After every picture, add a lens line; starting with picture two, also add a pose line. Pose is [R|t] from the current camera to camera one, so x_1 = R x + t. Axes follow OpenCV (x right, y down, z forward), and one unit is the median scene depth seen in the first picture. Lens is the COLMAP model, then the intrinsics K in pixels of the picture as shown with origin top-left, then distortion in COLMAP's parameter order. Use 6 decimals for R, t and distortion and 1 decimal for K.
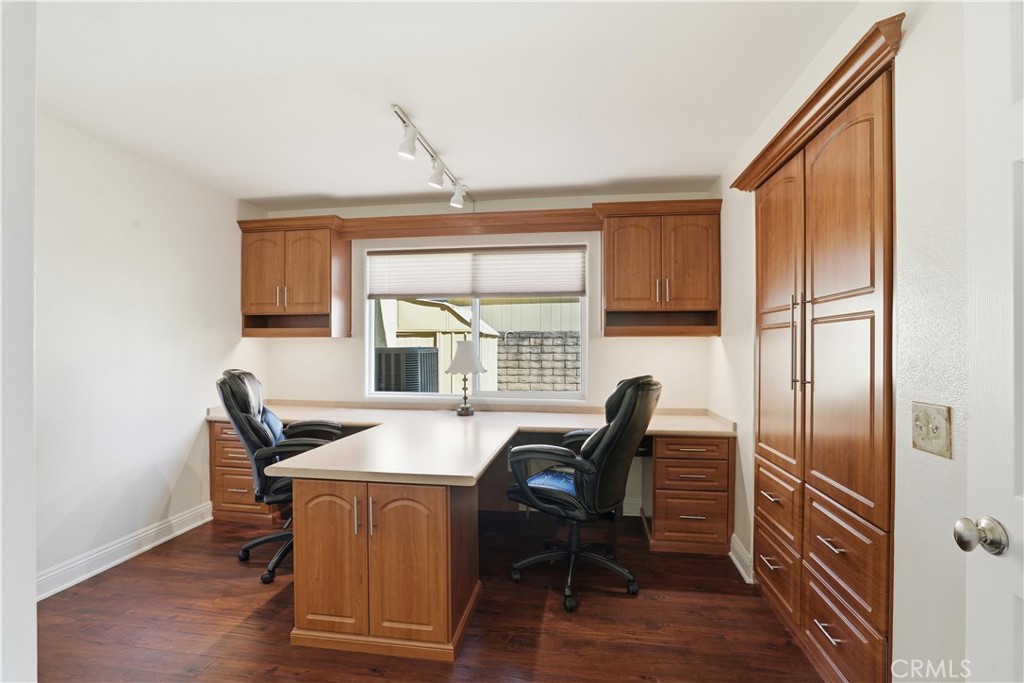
lens RADIAL K [[492.3, 0, 514.7], [0, 492.3, 336.8], [0, 0, 1]] dist [-0.043793, 0.000324]
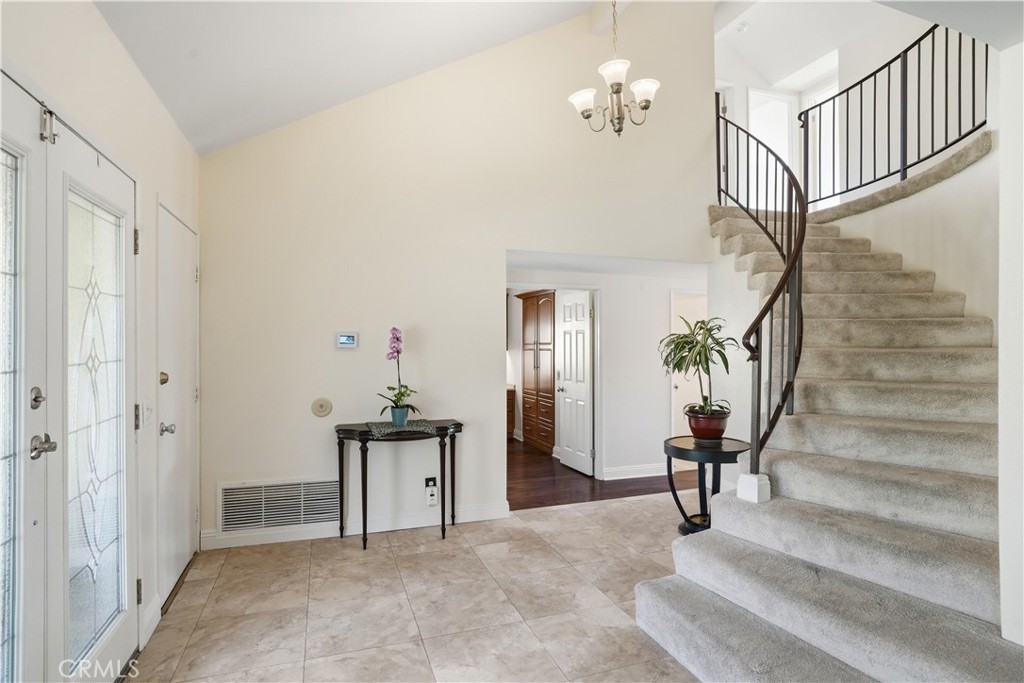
lens RADIAL K [[539.1, 0, 512.0], [0, 539.1, 341.5], [0, 0, 1]] dist [-0.055058, 0.000226]
pose [[0.892222, -0.000878, 0.451597, -0.859205], [-0.001031, 0.999992, 0.003982, -0.068474], [-0.451596, -0.004019, 0.892213, -1.556351]]
